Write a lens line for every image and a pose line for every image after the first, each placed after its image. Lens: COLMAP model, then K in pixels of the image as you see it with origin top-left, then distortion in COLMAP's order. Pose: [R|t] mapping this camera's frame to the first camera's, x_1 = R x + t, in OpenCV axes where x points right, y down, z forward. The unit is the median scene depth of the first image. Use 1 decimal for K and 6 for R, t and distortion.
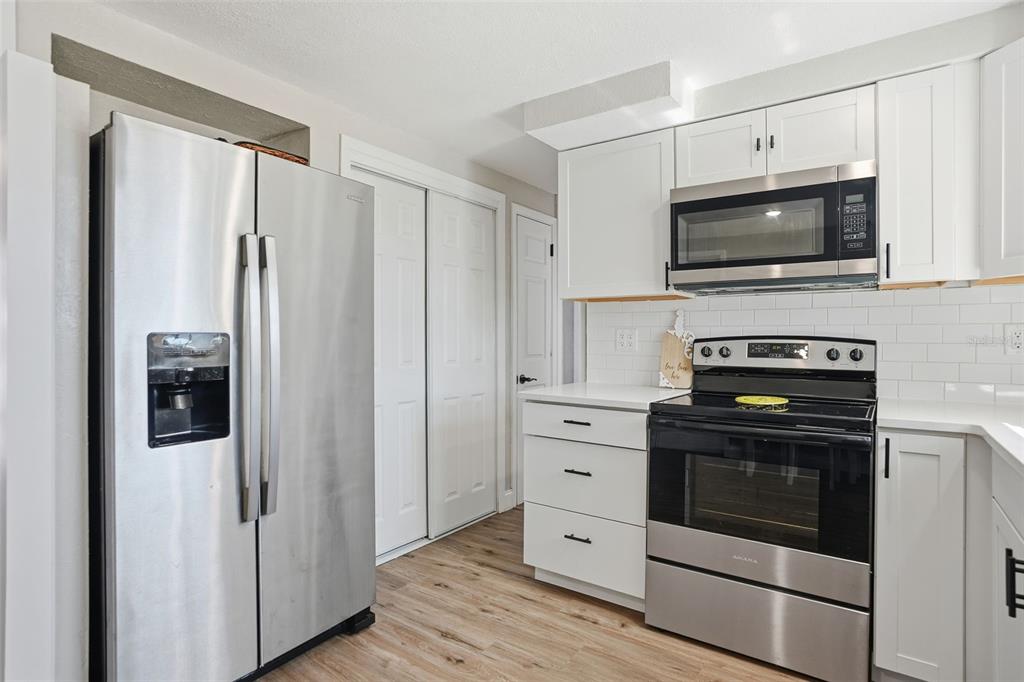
lens RADIAL K [[540.7, 0, 509.2], [0, 540.7, 338.7], [0, 0, 1]] dist [-0.066124, 0.034878]
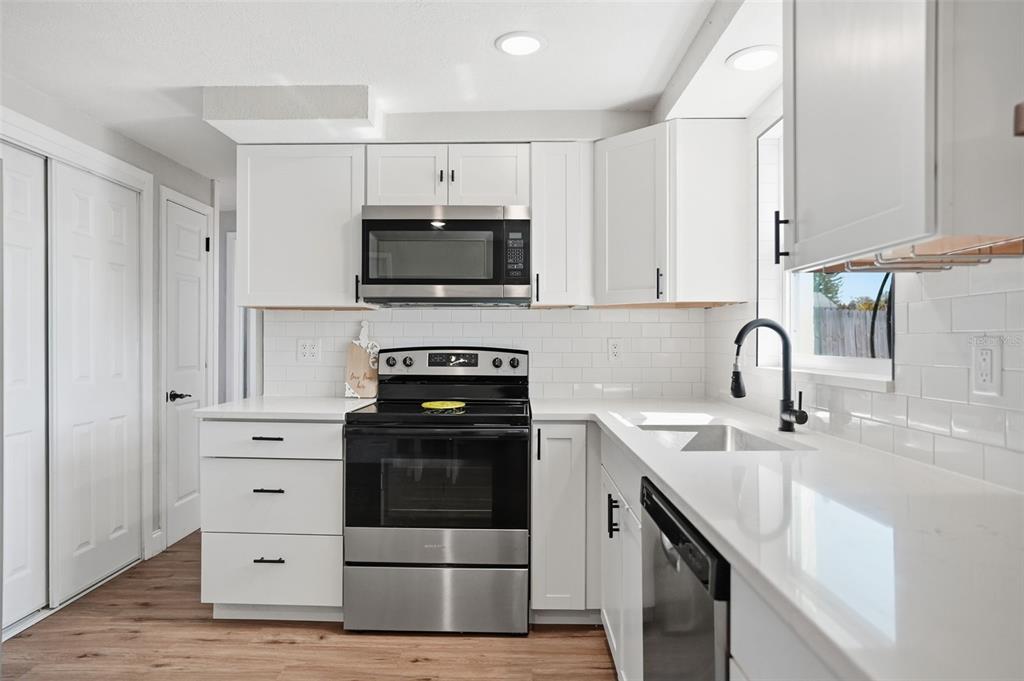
lens RADIAL K [[625.1, 0, 512.0], [0, 625.1, 340.5], [0, 0, 1]] dist [-0.031662, 0.029119]
pose [[0.823394, 0.001058, 0.567469, -0.140710], [-0.000553, 0.999999, -0.001062, -0.017008], [-0.567470, 0.000561, 0.823394, -0.151652]]
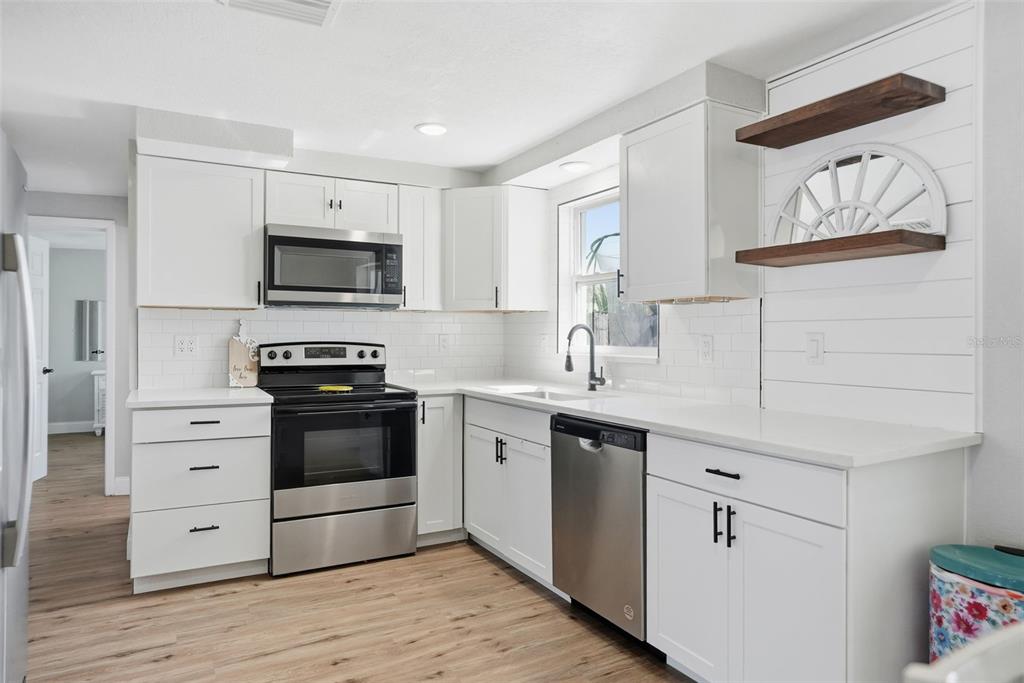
lens RADIAL K [[642.9, 0, 510.7], [0, 642.9, 333.7], [0, 0, 1]] dist [0.002857, 0.001996]
pose [[0.428198, 0.000515, 0.903685, -0.778282], [0.000350, 1.000000, -0.000736, -0.024415], [-0.903685, 0.000631, 0.428197, -0.130069]]
